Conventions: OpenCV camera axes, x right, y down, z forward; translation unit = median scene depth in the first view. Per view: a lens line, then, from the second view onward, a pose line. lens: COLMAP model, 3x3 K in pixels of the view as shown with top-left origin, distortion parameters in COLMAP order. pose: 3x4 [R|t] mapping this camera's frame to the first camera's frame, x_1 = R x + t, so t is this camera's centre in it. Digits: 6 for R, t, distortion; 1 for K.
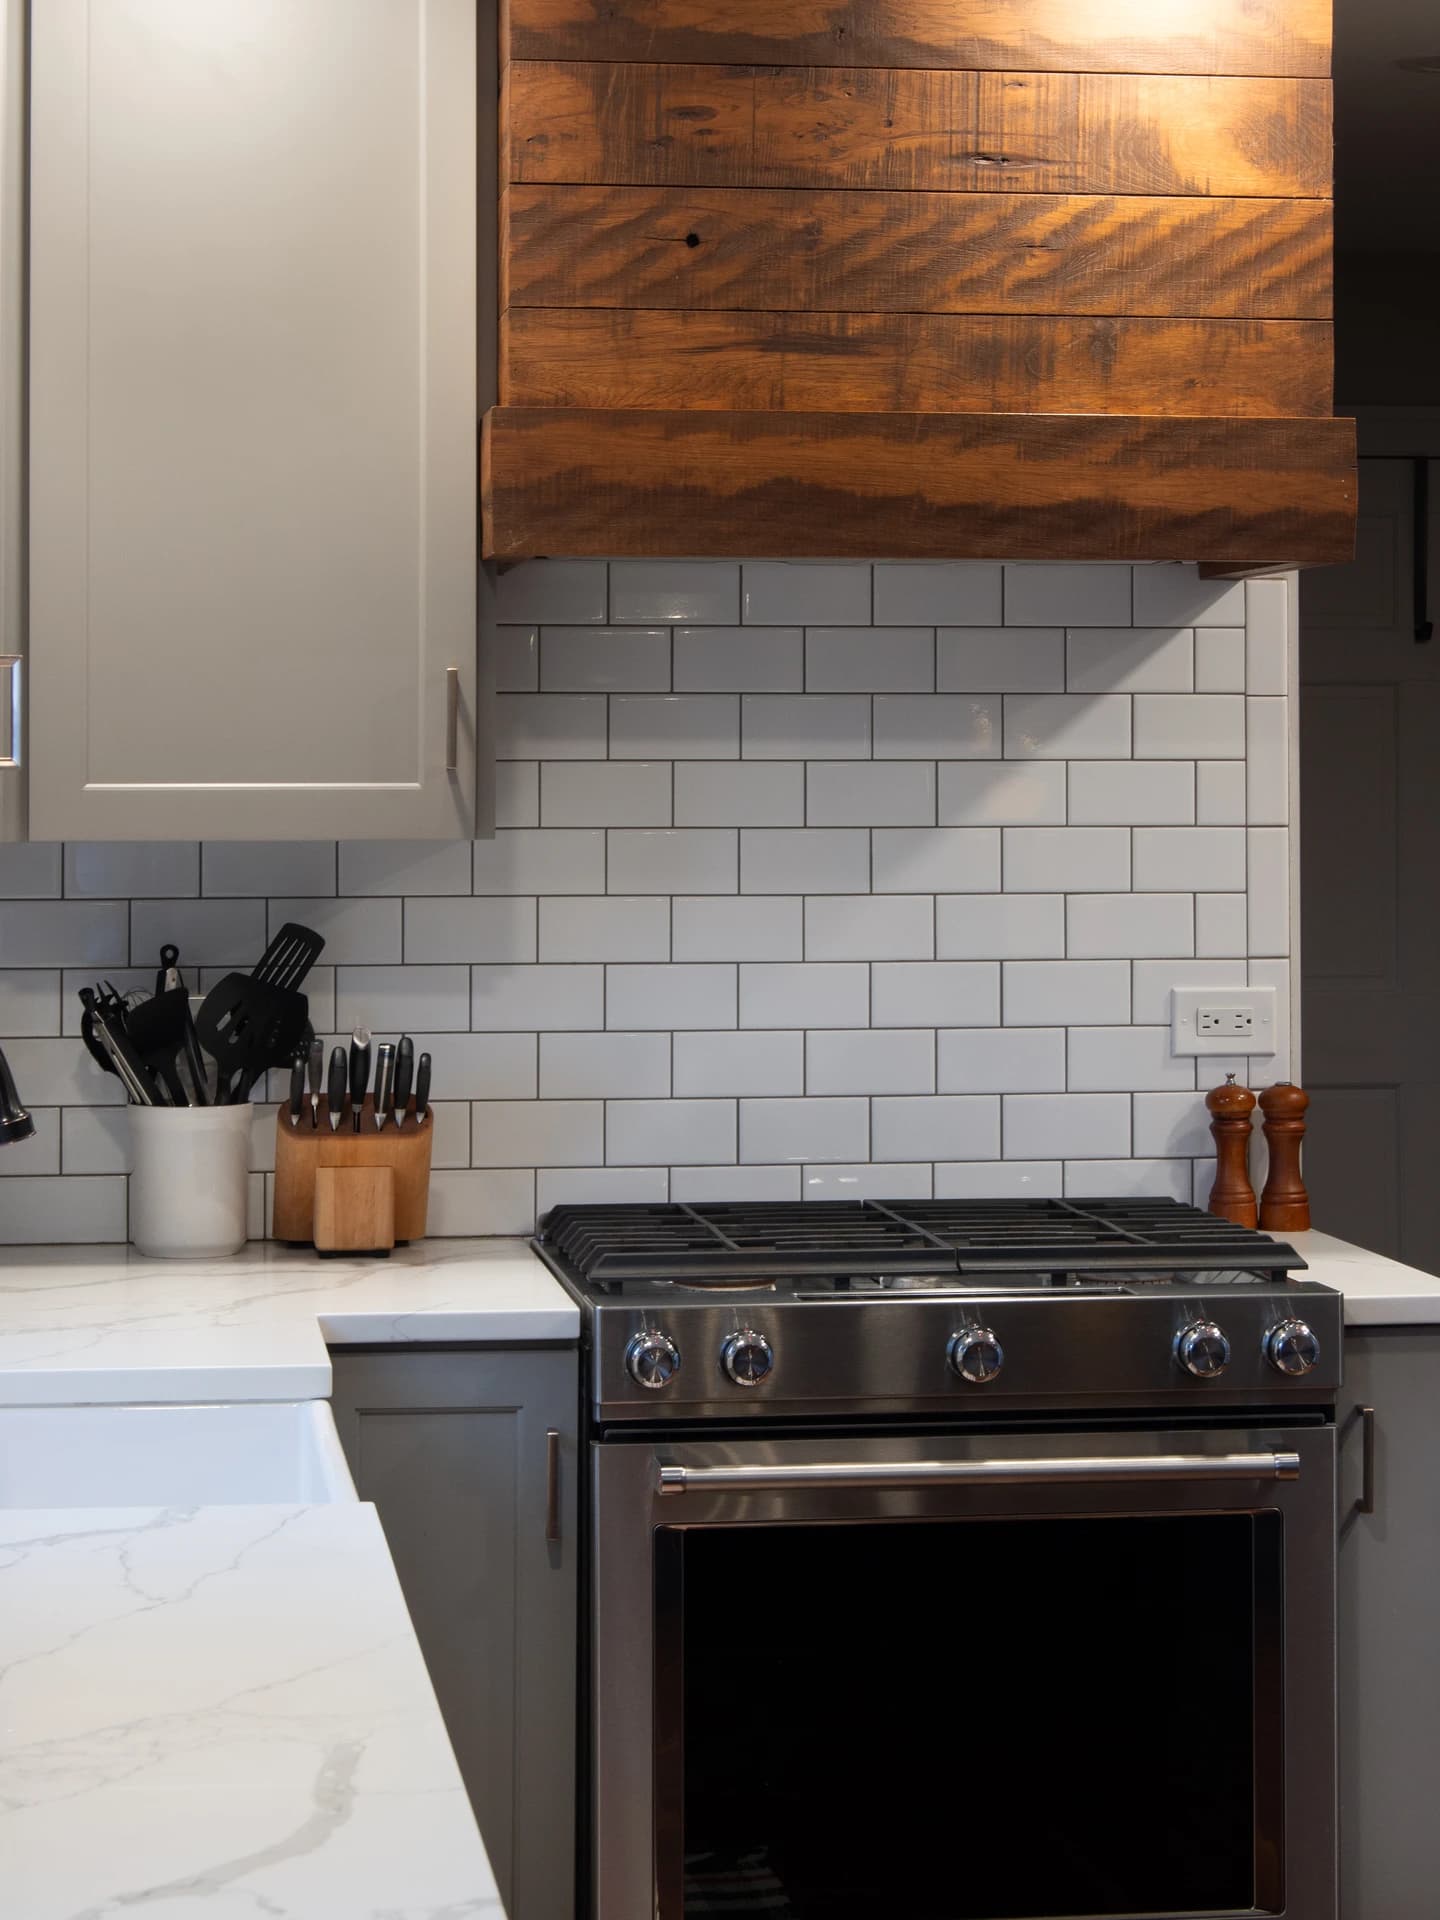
lens RADIAL K [[4304.5, 0, 718.6], [0, 4304.5, 625.9], [0, 0, 1]] dist [-0.017447, 0.052882]
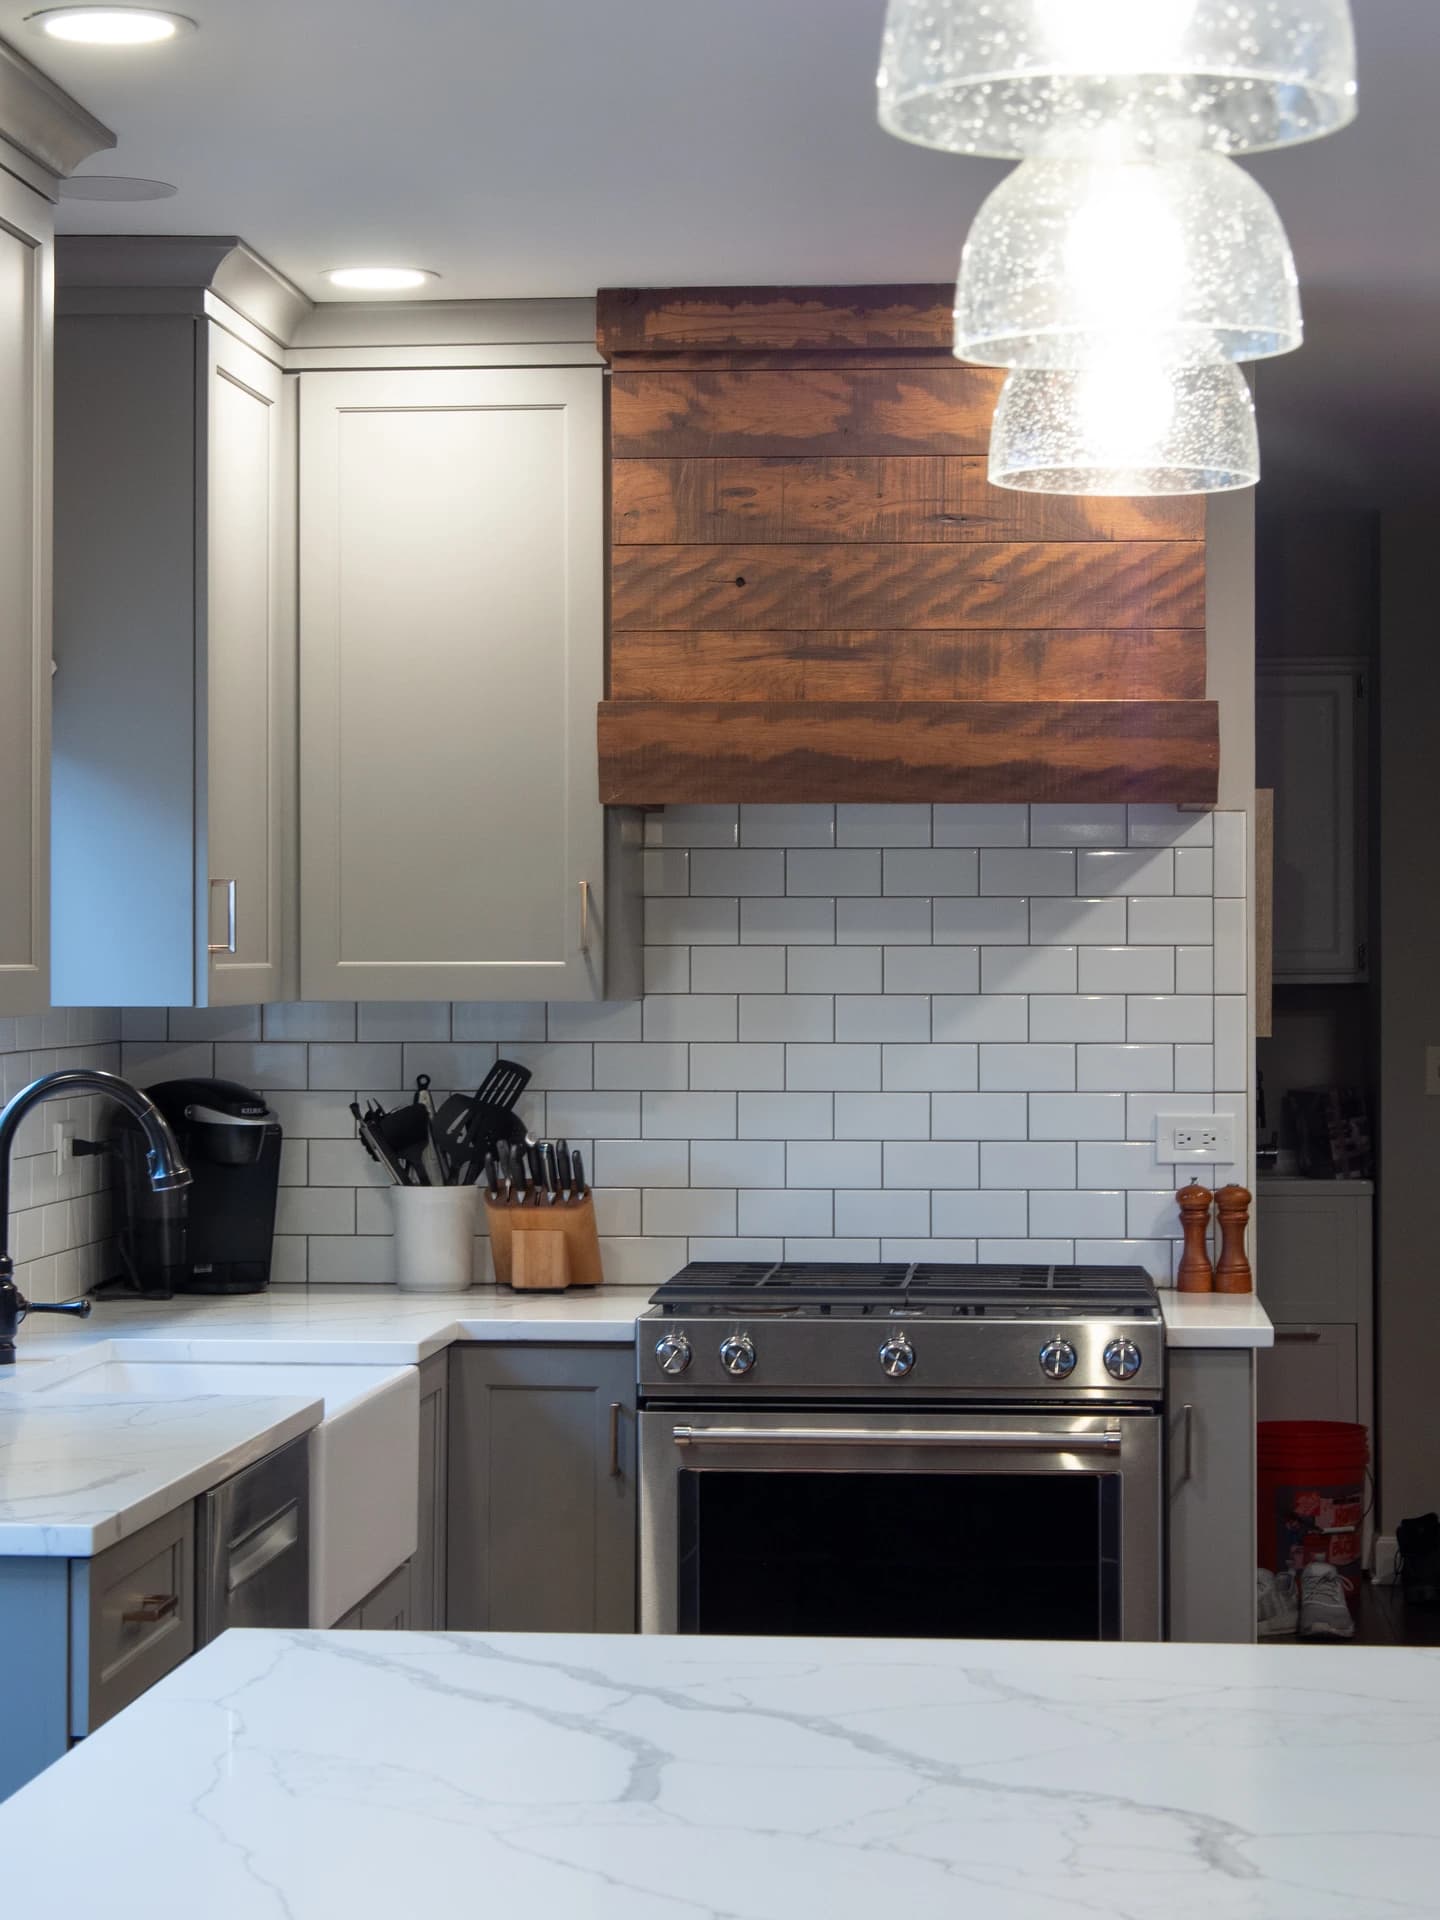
lens RADIAL K [[4499.4, 0, 592.6], [0, 4499.4, 856.5], [0, 0, 1]] dist [-0.079579, 0.050658]
pose [[0.968517, -0.003304, -0.248924, 0.313660], [0.007372, 0.999854, 0.015410, -0.021730], [0.248837, -0.016760, 0.968400, -0.450869]]
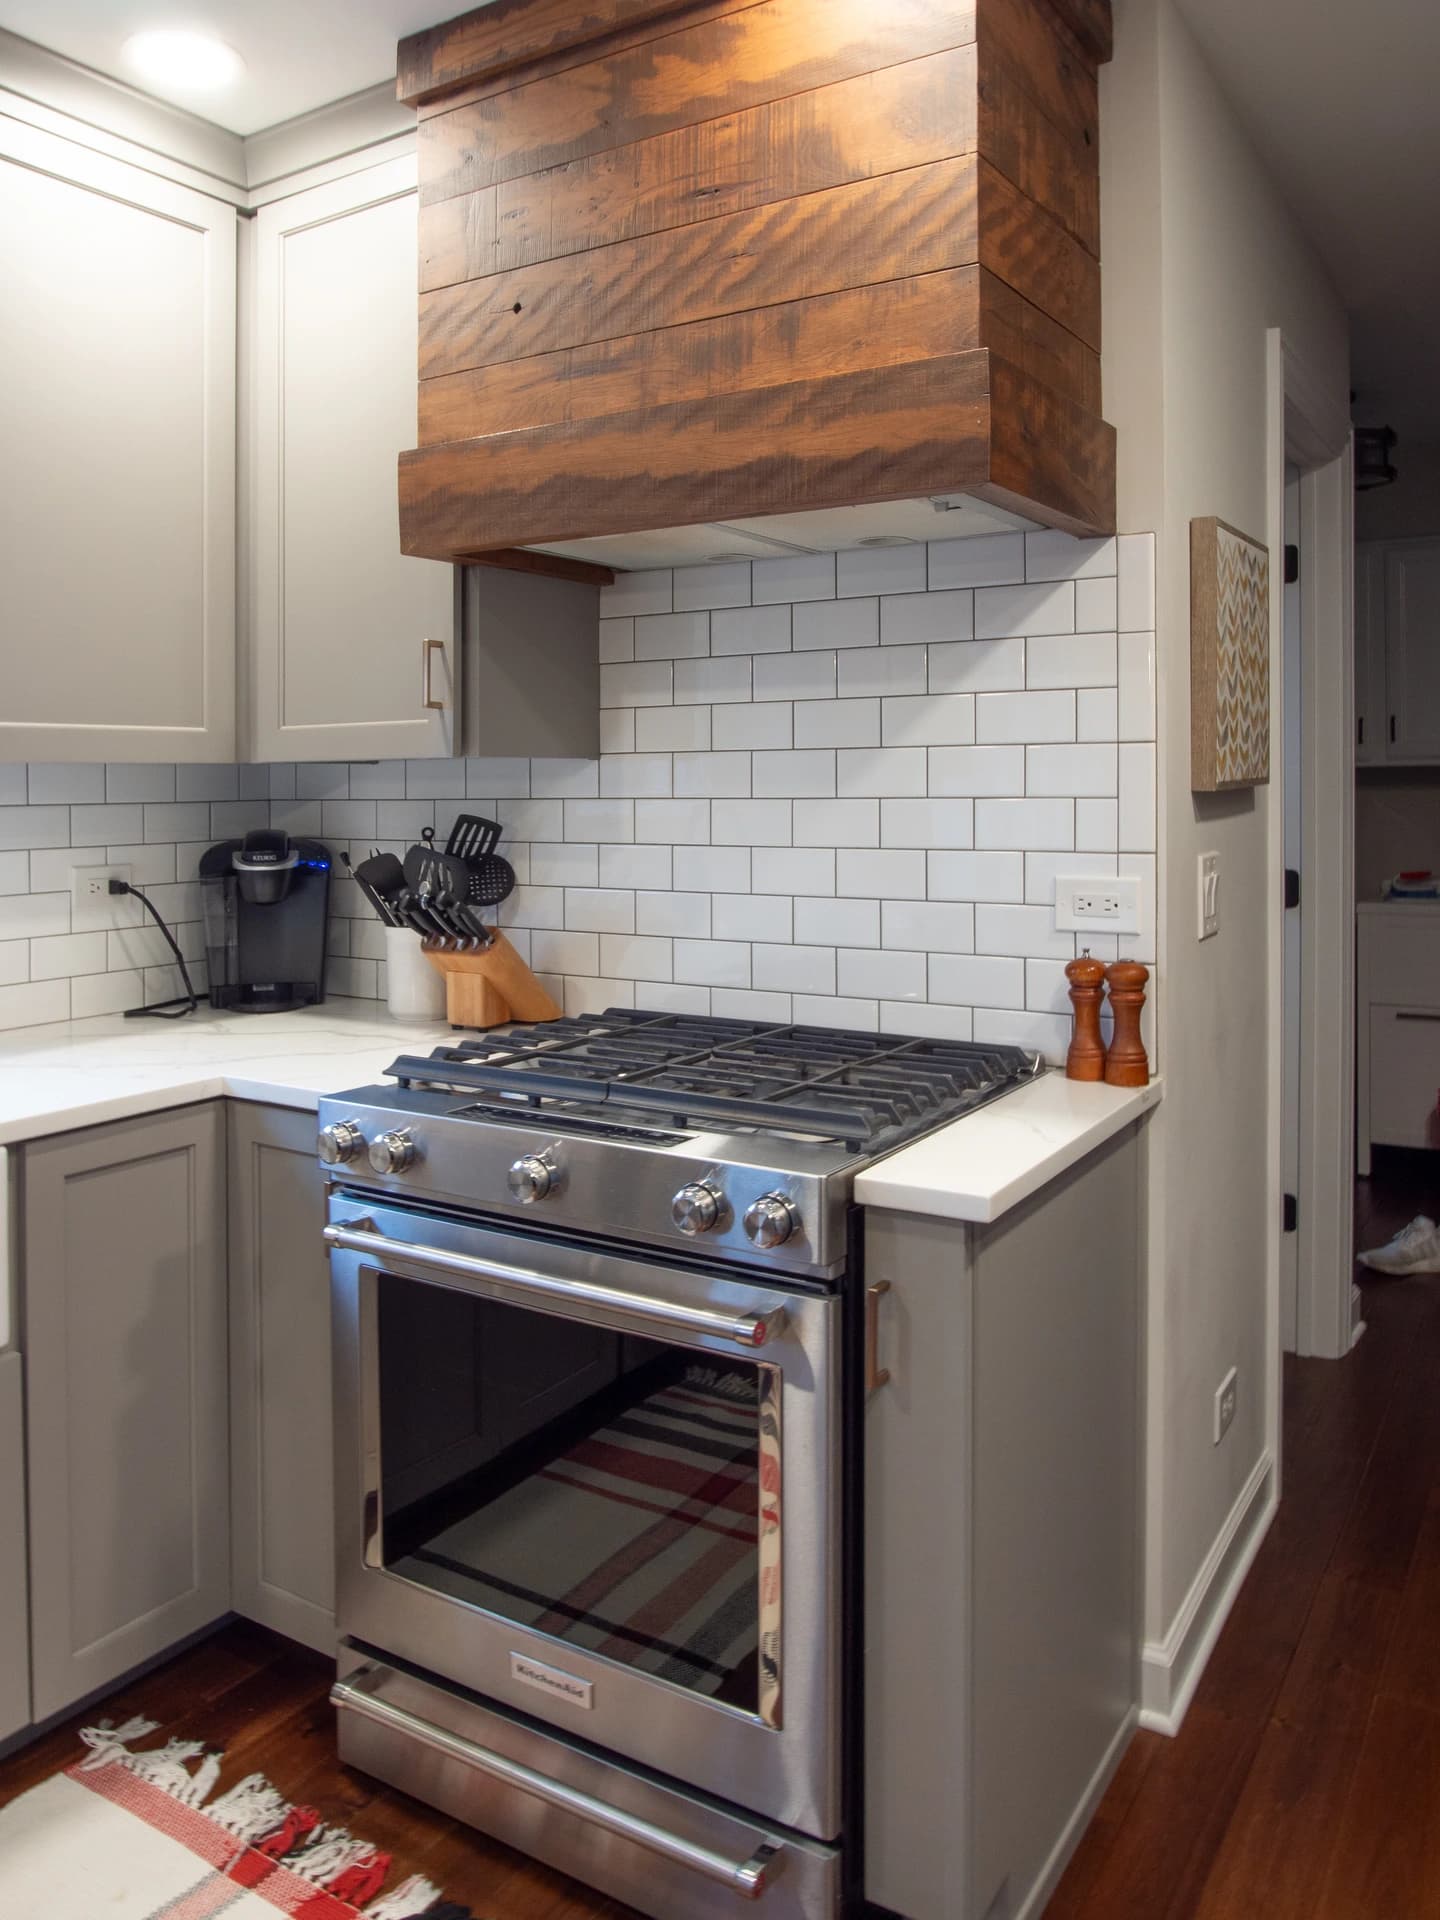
lens RADIAL K [[1487.8, 0, 667.1], [0, 1487.8, 786.9], [0, 0, 1]] dist [-0.054075, 0.022799]
pose [[0.750015, -0.003516, -0.661411, 0.331157], [0.030236, 0.999123, 0.028975, 0.047604], [0.660729, -0.041730, 0.749463, 0.671089]]
